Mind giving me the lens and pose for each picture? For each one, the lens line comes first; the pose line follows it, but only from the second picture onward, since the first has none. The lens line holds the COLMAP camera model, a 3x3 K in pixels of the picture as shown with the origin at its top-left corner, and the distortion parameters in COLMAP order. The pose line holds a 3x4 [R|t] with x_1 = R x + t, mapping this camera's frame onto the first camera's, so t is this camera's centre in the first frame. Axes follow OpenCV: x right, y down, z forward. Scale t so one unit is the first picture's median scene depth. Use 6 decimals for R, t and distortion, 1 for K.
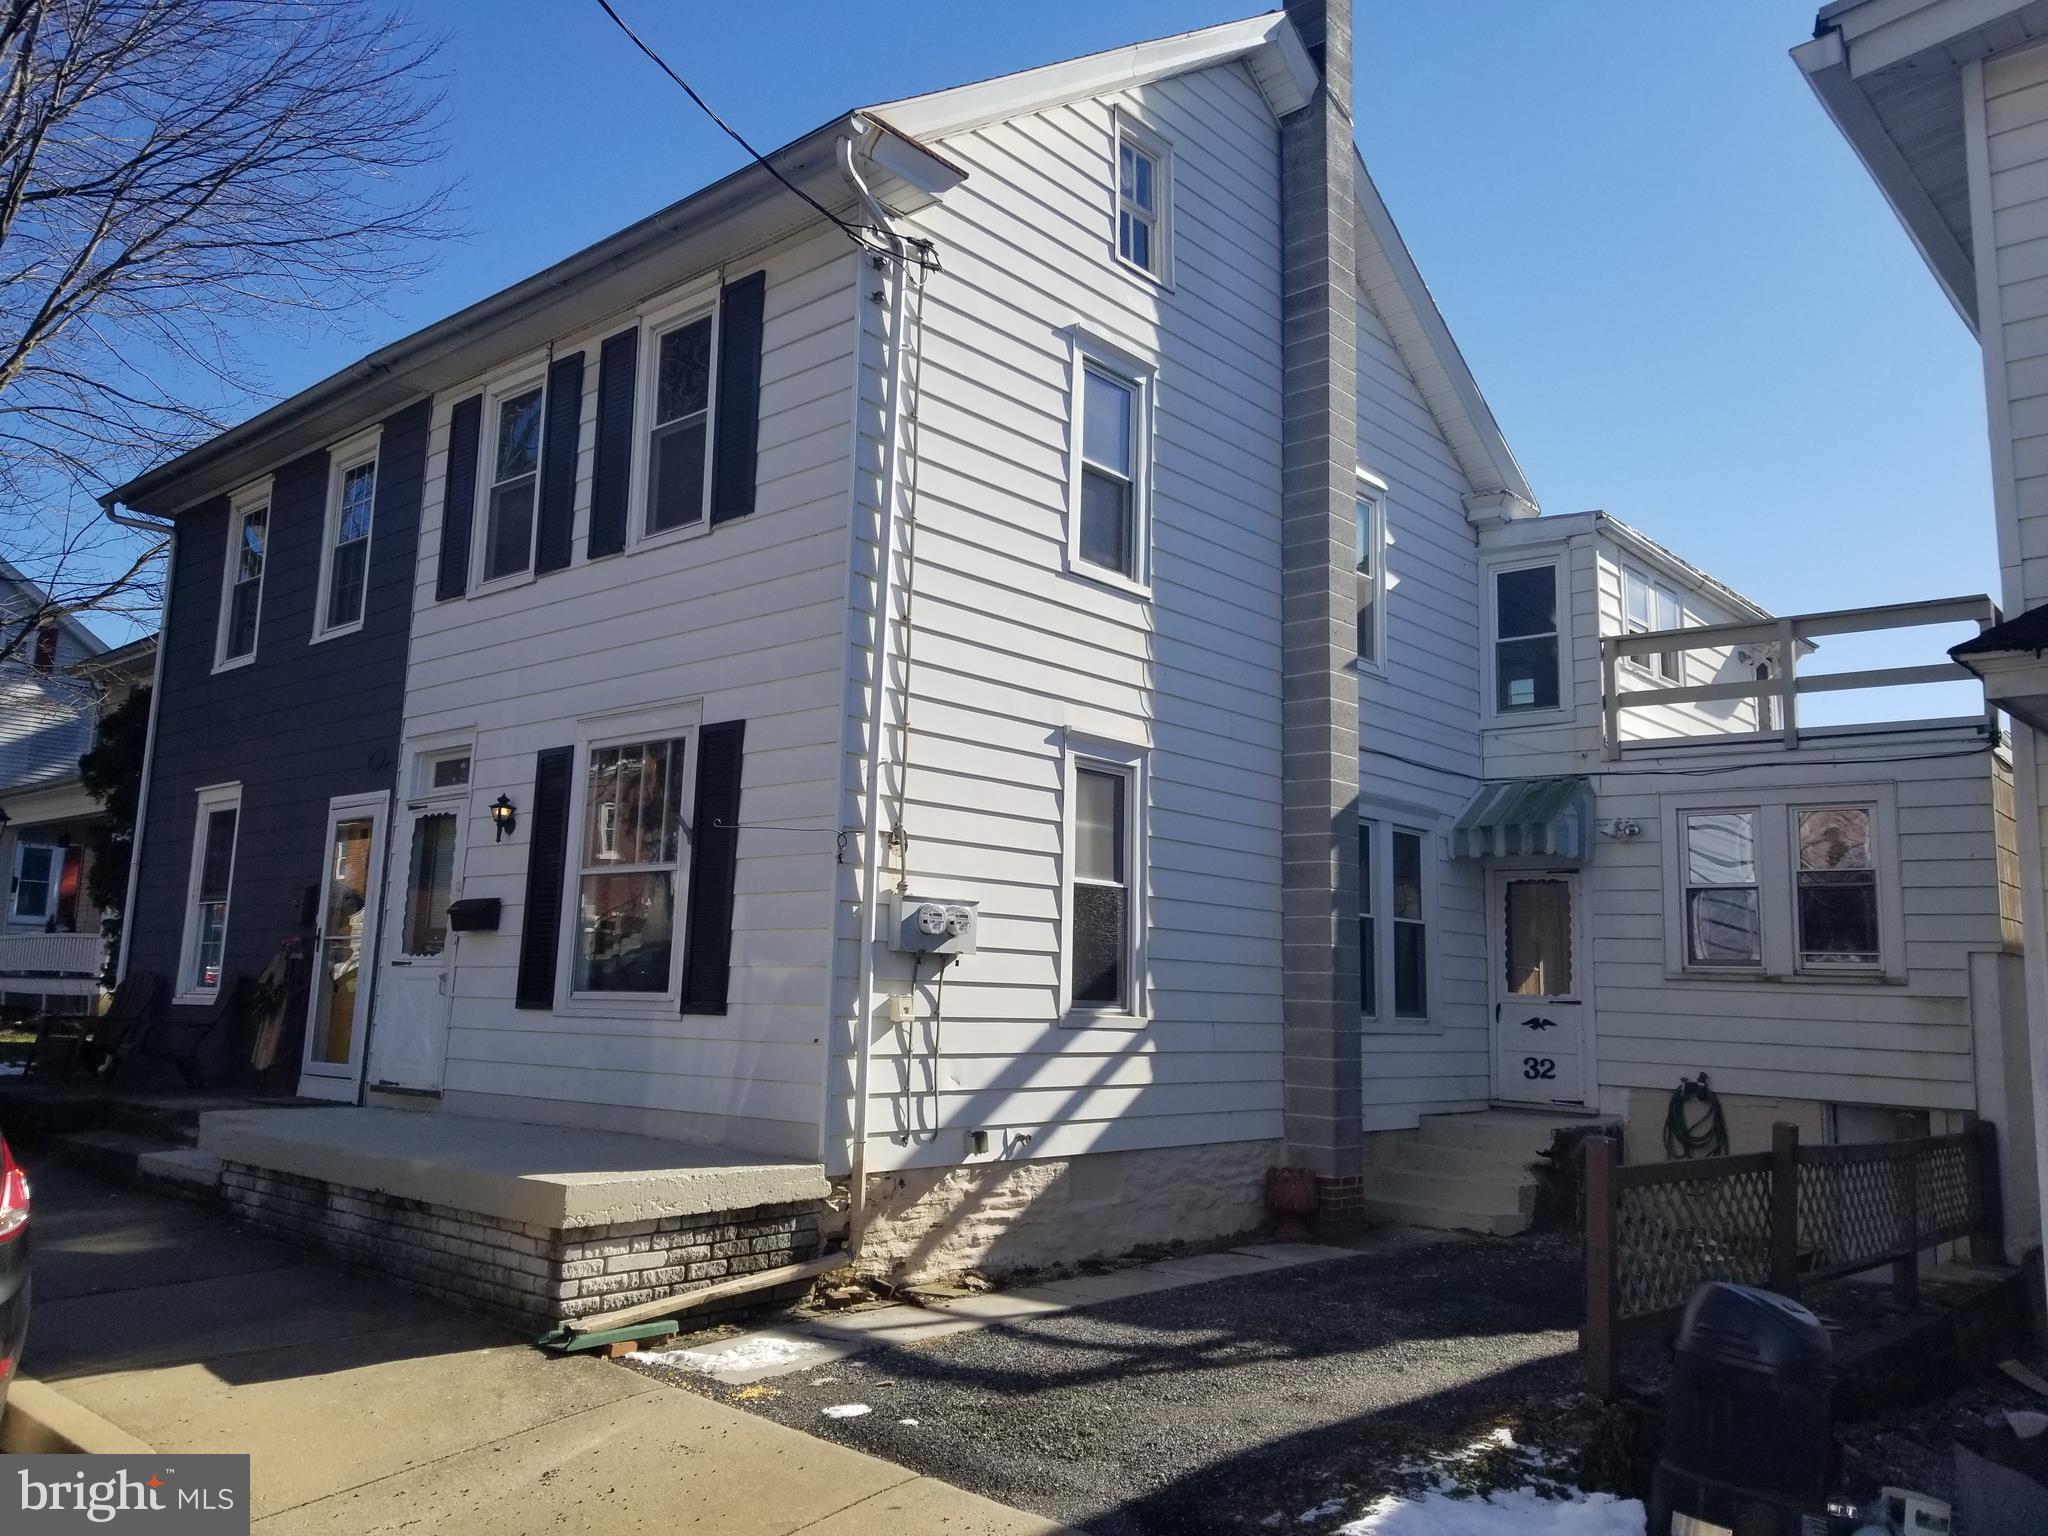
lens RADIAL K [[1598.4, 0, 1008.3], [0, 1598.4, 735.9], [0, 0, 1]] dist [0.079495, -0.130943]
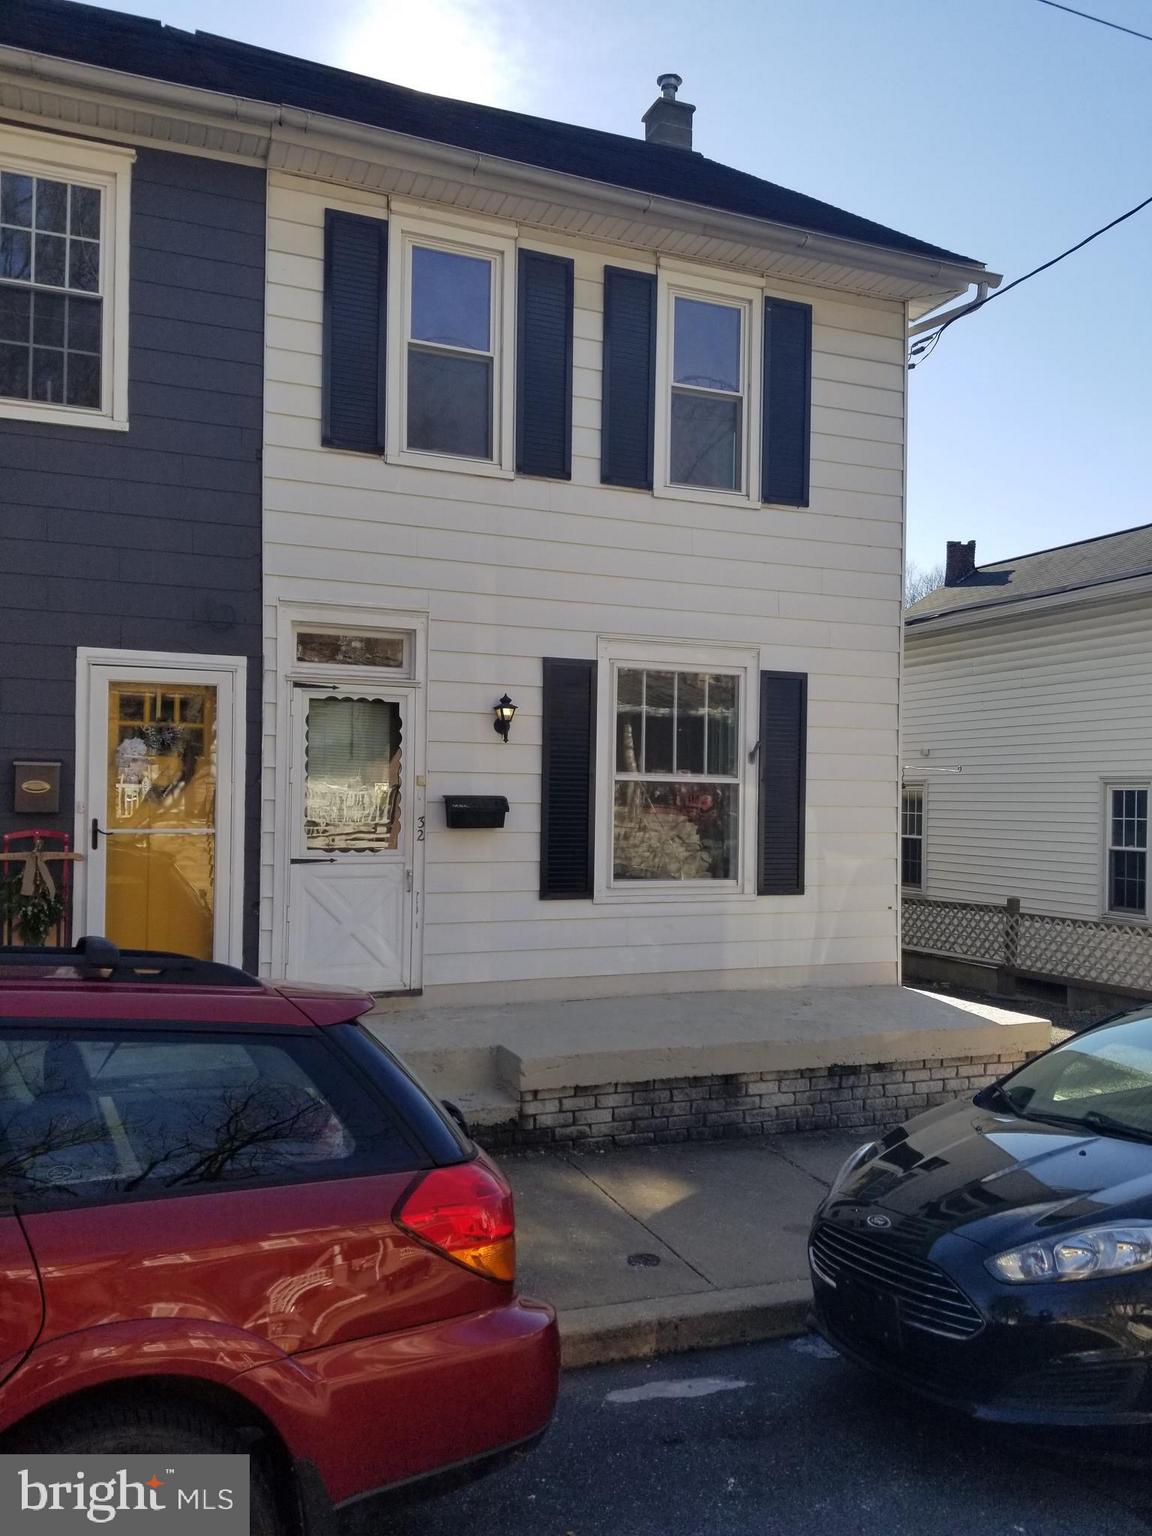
lens RADIAL K [[1198.8, 0, 580.7], [0, 1198.8, 790.0], [0, 0, 1]] dist [0.079495, -0.130943]
pose [[0.428817, -0.014782, 0.903270, -1.024264], [-0.151538, 0.984522, 0.088052, 0.023080], [-0.890591, -0.174638, 0.419940, 0.662536]]
